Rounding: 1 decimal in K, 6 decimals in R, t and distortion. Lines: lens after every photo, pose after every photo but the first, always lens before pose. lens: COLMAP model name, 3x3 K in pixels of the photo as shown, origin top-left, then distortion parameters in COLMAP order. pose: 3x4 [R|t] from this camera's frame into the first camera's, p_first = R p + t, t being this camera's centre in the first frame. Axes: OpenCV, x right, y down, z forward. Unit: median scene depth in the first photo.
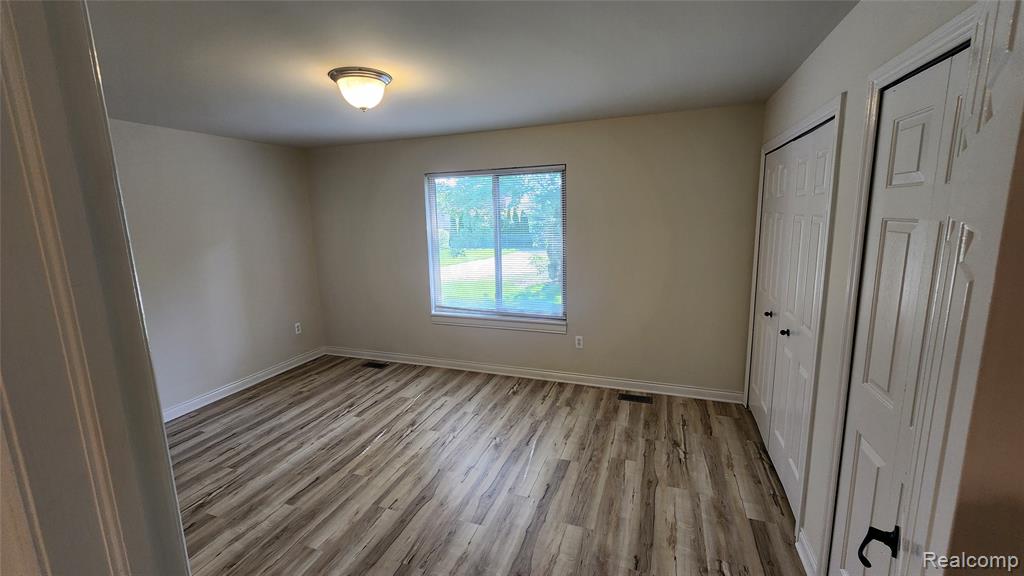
lens RADIAL K [[422.5, 0, 510.8], [0, 422.5, 286.4], [0, 0, 1]] dist [-0.002623, -0.000050]
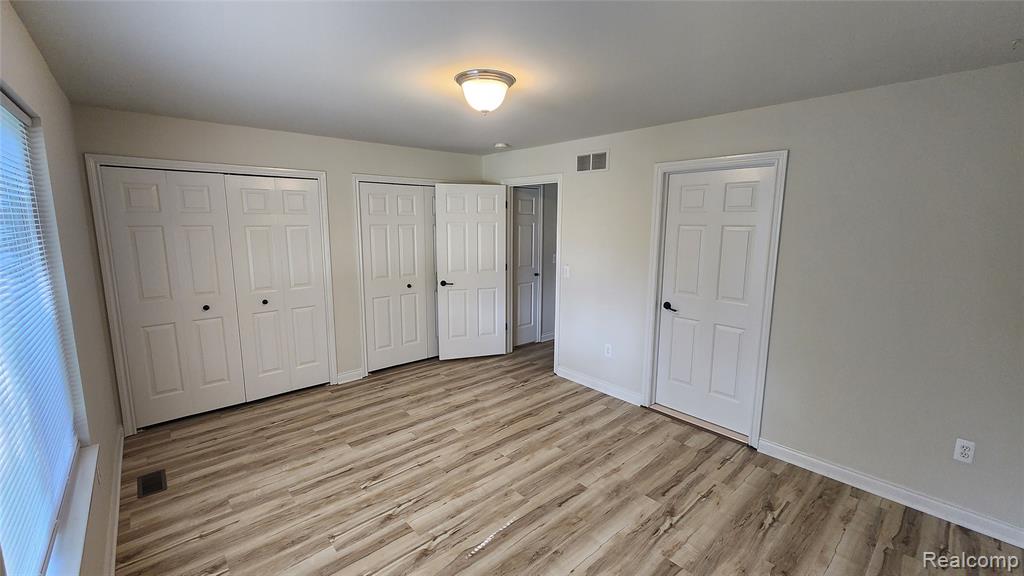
lens RADIAL K [[422.5, 0, 509.0], [0, 422.5, 286.2], [0, 0, 1]] dist [-0.002623, -0.000050]
pose [[-0.880456, -0.049546, 0.471532, -0.780653], [0.103492, 0.950460, 0.293112, -0.278881], [-0.462695, 0.306872, -0.831711, 1.692220]]
